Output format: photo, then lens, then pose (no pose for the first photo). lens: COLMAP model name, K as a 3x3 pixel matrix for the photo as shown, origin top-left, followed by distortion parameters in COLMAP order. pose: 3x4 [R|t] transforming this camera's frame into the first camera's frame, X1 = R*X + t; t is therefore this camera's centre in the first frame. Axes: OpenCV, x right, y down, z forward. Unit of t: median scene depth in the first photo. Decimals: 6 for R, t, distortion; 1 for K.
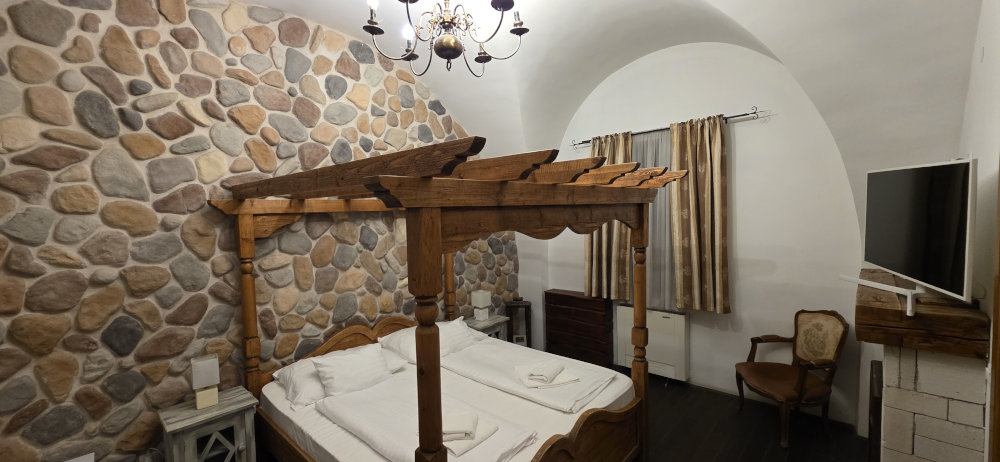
lens RADIAL K [[400.0, 0, 499.1], [0, 400.0, 233.0], [0, 0, 1]] dist [-0.001973, -0.001471]
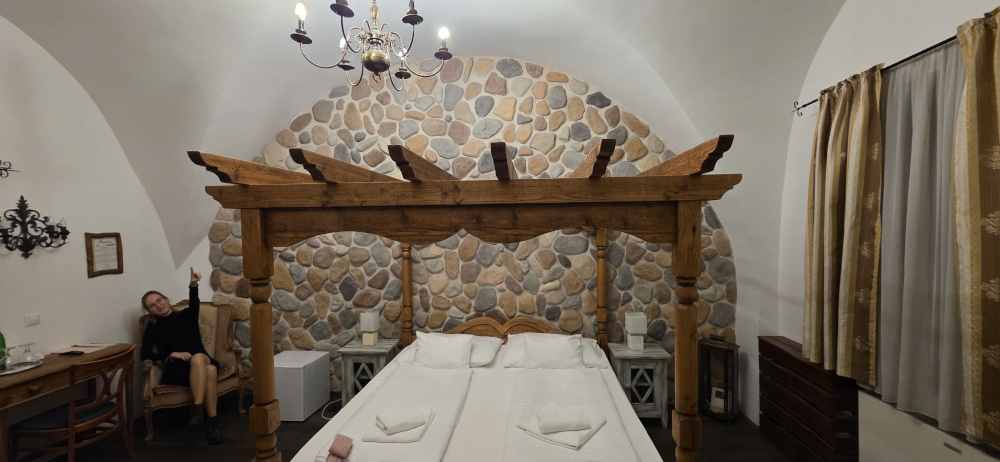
lens RADIAL K [[400.0, 0, 498.7], [0, 400.0, 230.2], [0, 0, 1]] dist [-0.001973, -0.001471]
pose [[0.602055, 0.034821, -0.797695, 0.585389], [-0.051193, 0.998676, 0.004957, -0.018273], [0.796812, 0.037852, 0.603041, 0.380734]]
